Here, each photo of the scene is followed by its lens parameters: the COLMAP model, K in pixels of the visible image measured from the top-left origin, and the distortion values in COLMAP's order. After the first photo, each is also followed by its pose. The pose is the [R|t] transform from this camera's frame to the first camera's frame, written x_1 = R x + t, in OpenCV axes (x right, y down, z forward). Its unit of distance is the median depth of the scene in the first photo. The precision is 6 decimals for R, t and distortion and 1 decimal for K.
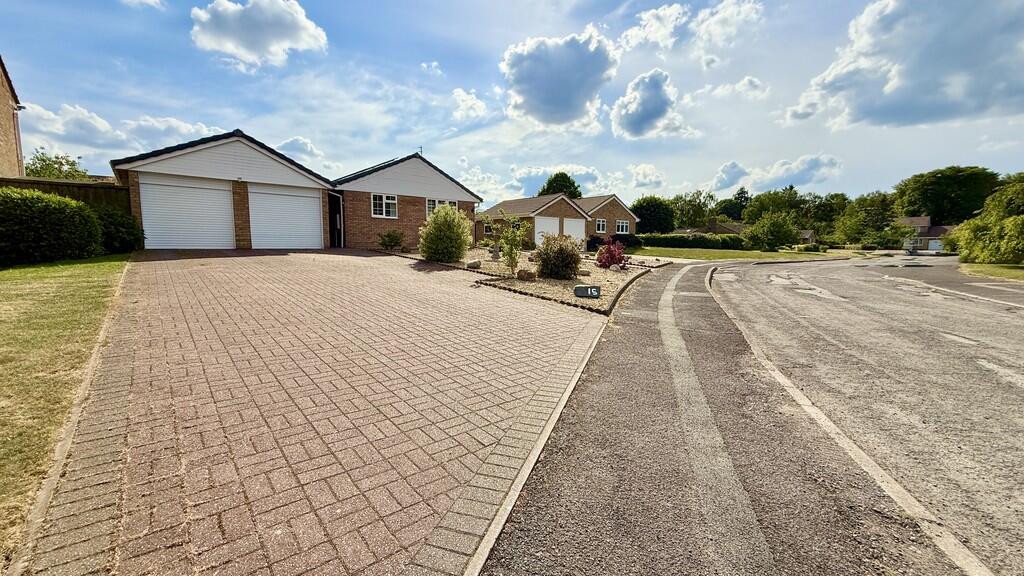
lens RADIAL K [[410.0, 0, 511.7], [0, 410.0, 287.4], [0, 0, 1]] dist [0.001387, -0.000213]
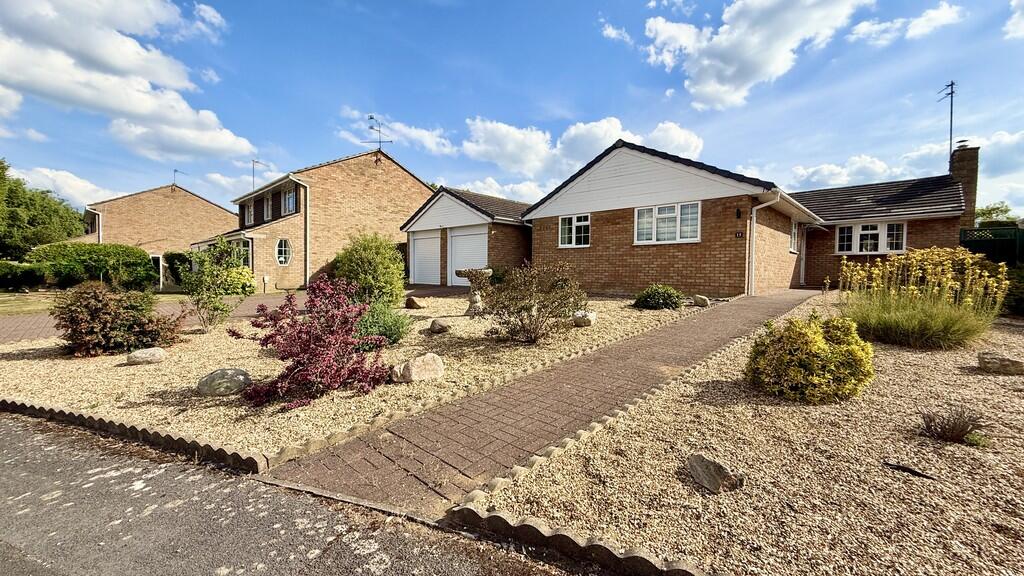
lens RADIAL K [[410.0, 0, 507.9], [0, 410.0, 287.9], [0, 0, 1]] dist [0.001387, -0.000213]
pose [[0.069013, 0.032255, -0.997094, 0.402262], [-0.113738, 0.993215, 0.024257, -0.104528], [0.991111, 0.111734, 0.072213, 0.848799]]
